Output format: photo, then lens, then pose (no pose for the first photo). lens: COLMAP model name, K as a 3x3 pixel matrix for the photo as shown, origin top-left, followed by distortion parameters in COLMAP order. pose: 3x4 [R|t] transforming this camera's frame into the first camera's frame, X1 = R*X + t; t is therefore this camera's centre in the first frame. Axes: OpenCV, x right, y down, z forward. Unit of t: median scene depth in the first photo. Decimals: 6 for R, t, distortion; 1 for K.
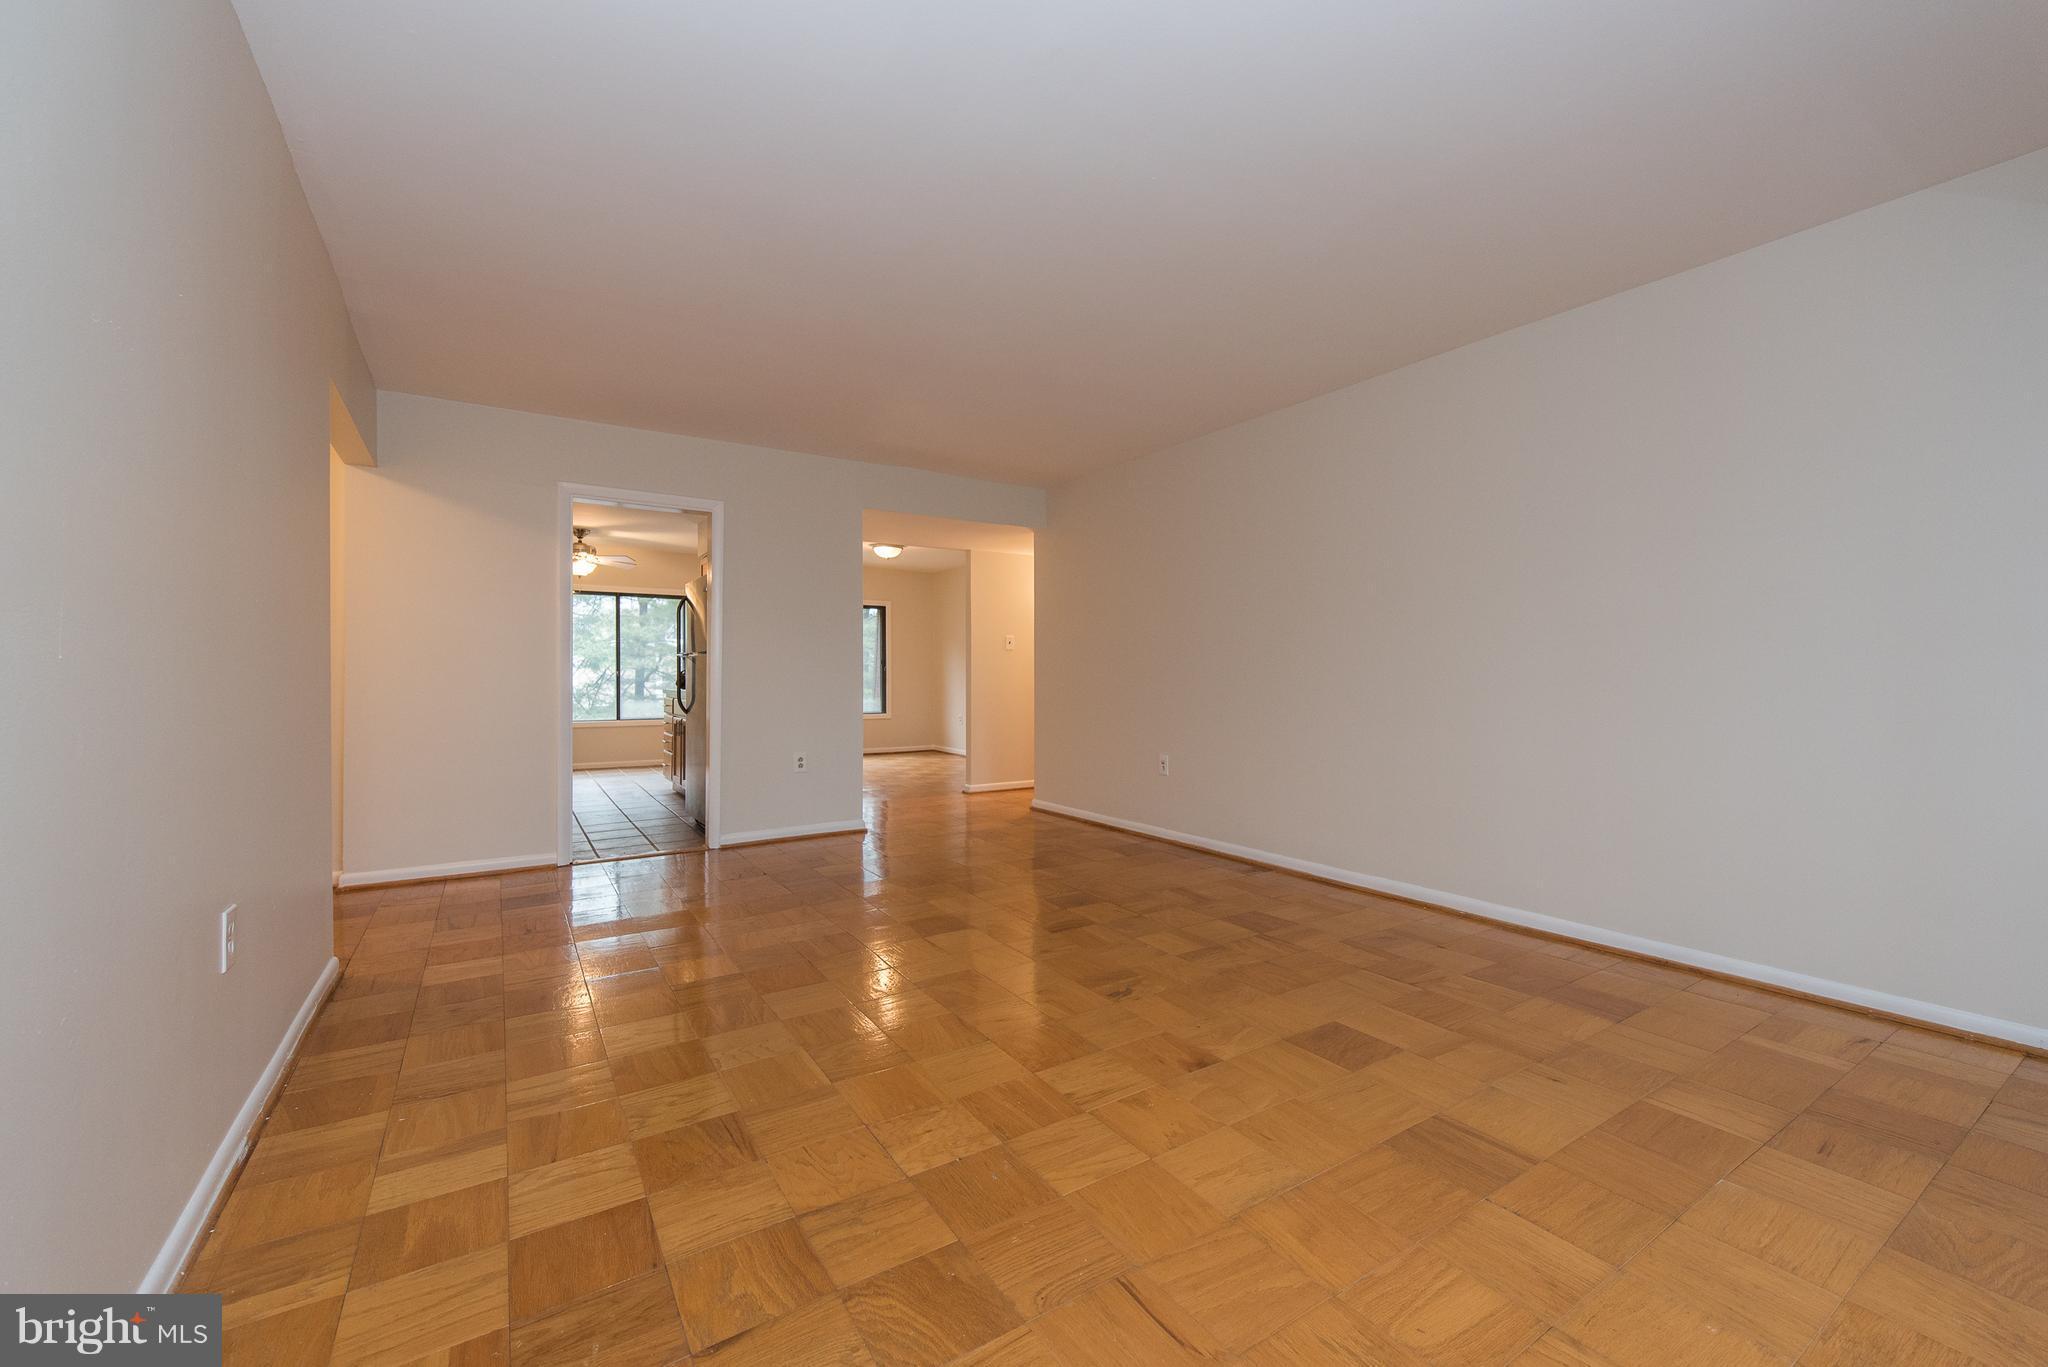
lens RADIAL K [[813.5, 0, 1035.4], [0, 813.5, 679.0], [0, 0, 1]] dist [0.014276, -0.000438]
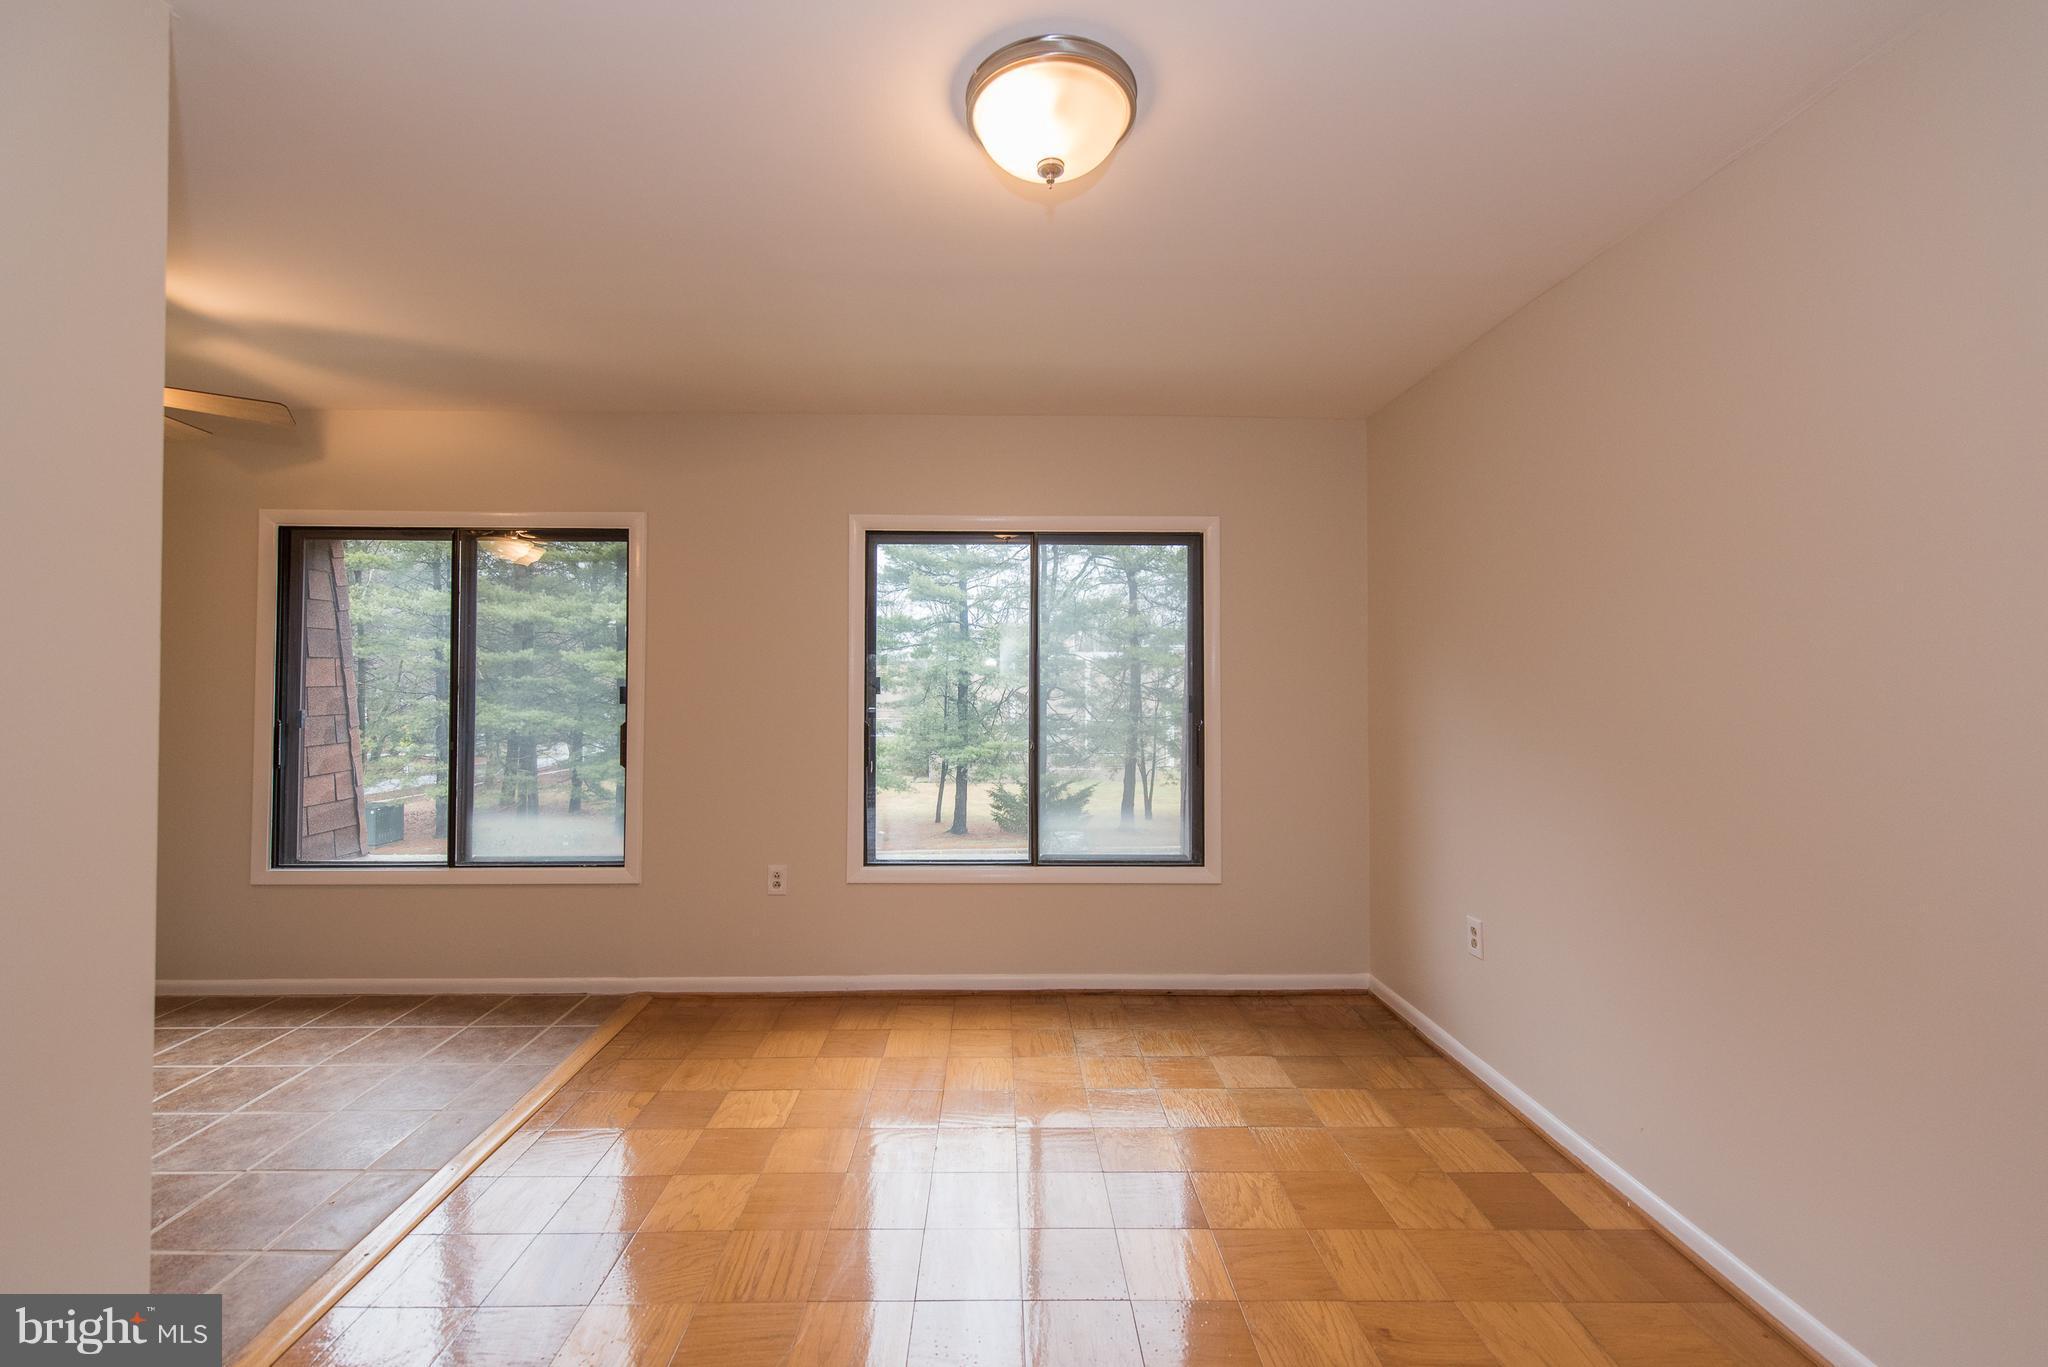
lens RADIAL K [[823.4, 0, 998.8], [0, 823.4, 676.7], [0, 0, 1]] dist [0.012525, -0.002753]
pose [[0.840588, -0.004260, -0.541658, -0.265275], [-0.004993, 0.999866, -0.015612, -0.096210], [0.541651, 0.015828, 0.840454, 2.384903]]
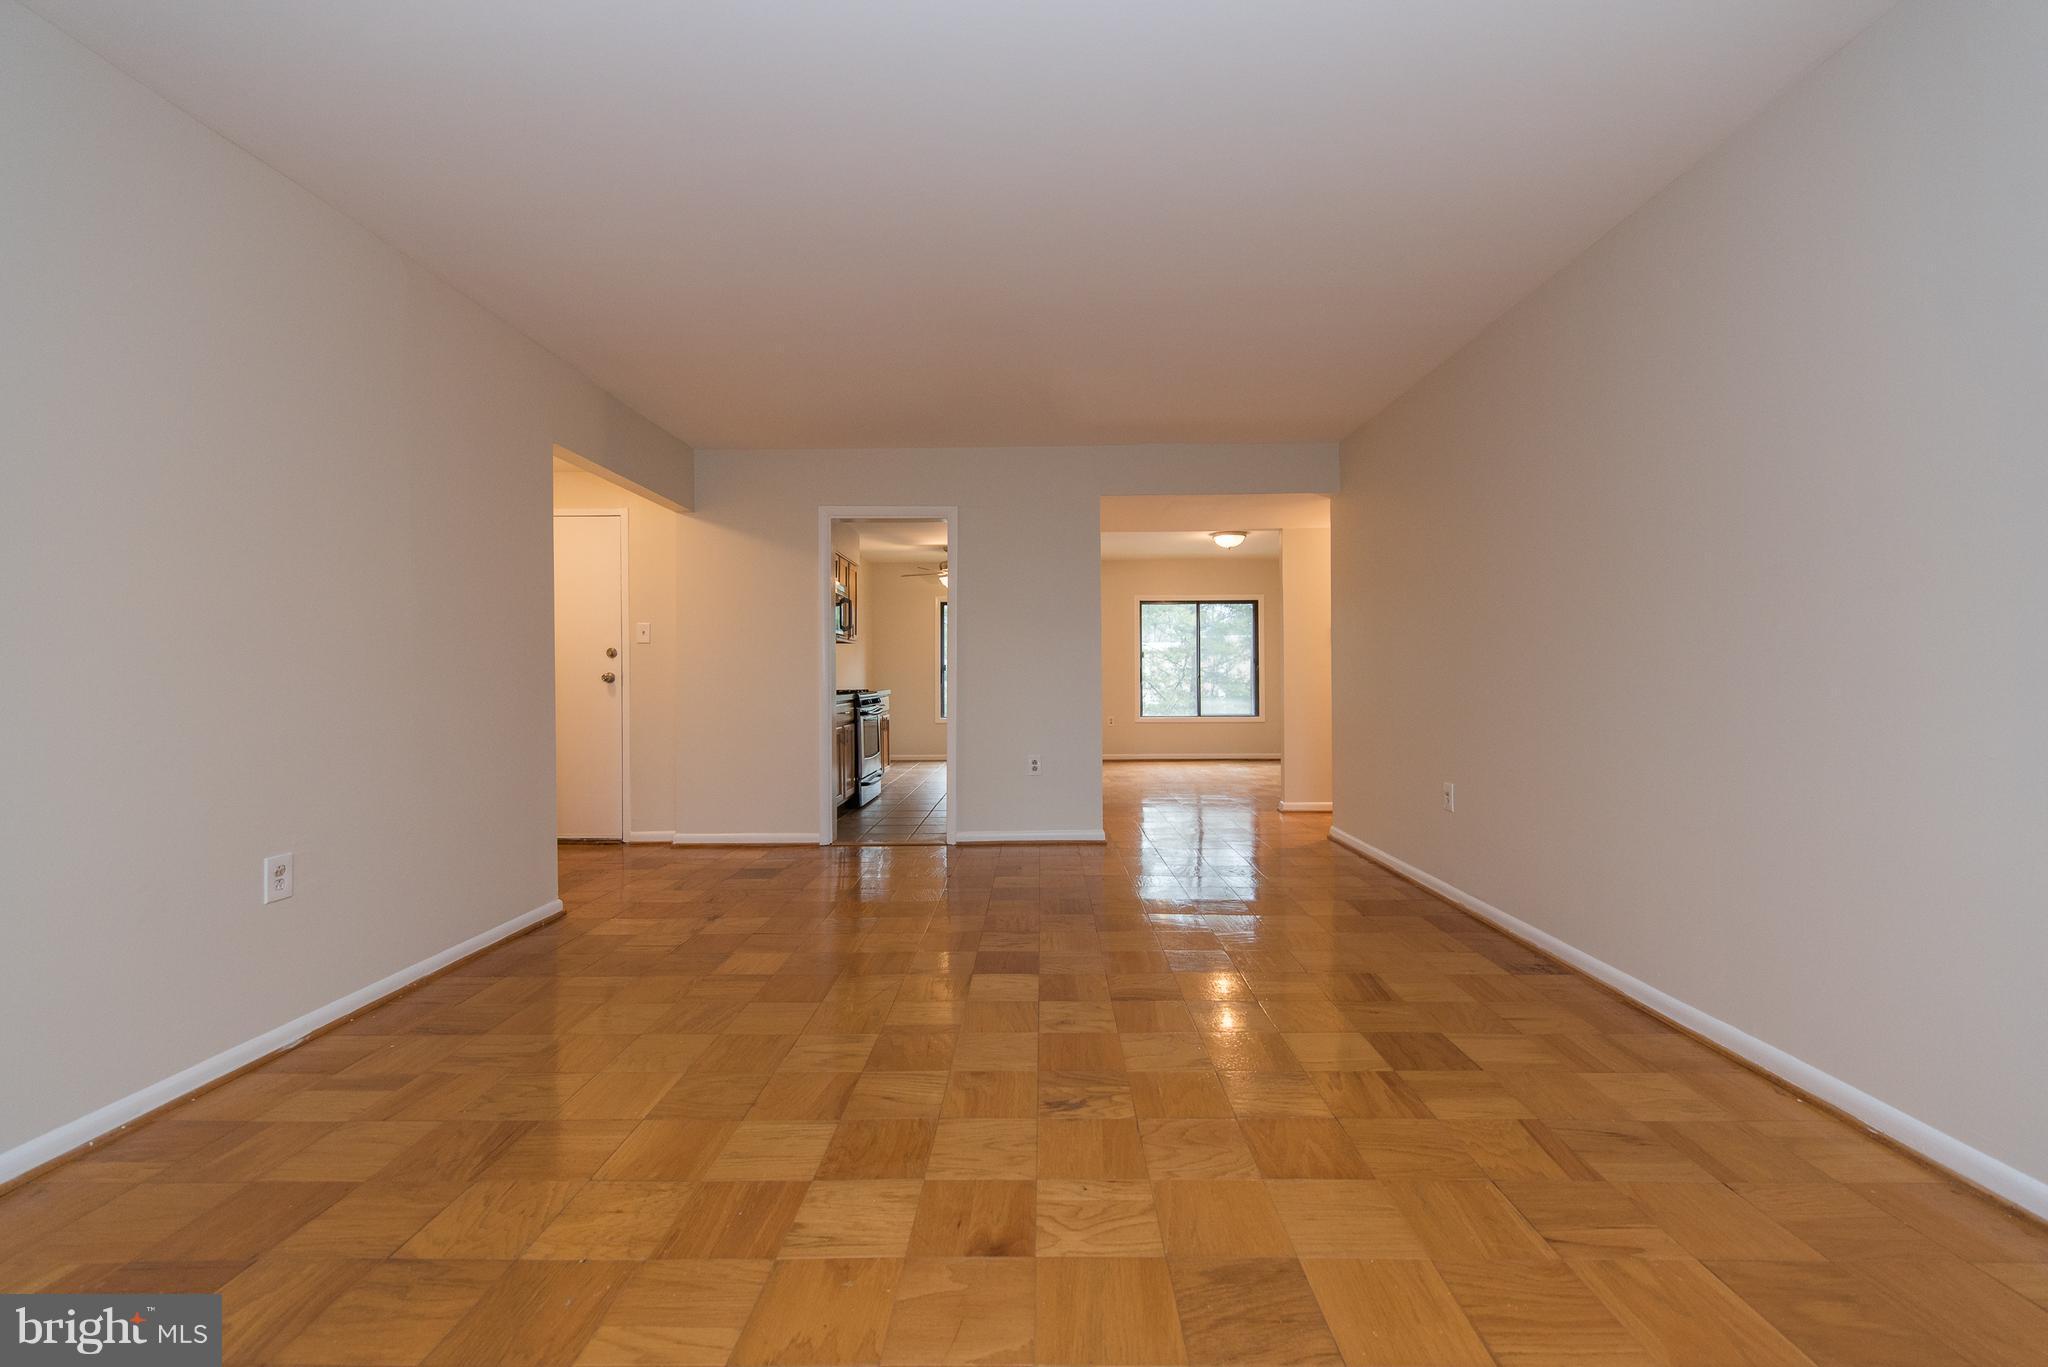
lens RADIAL K [[820.6, 0, 1038.0], [0, 820.6, 673.9], [0, 0, 1]] dist [0.019816, -0.006896]
pose [[0.833251, -0.007156, -0.552849, 0.422775], [0.003382, 0.999964, -0.007846, 0.002560], [0.552884, 0.004668, 0.833245, 0.310808]]
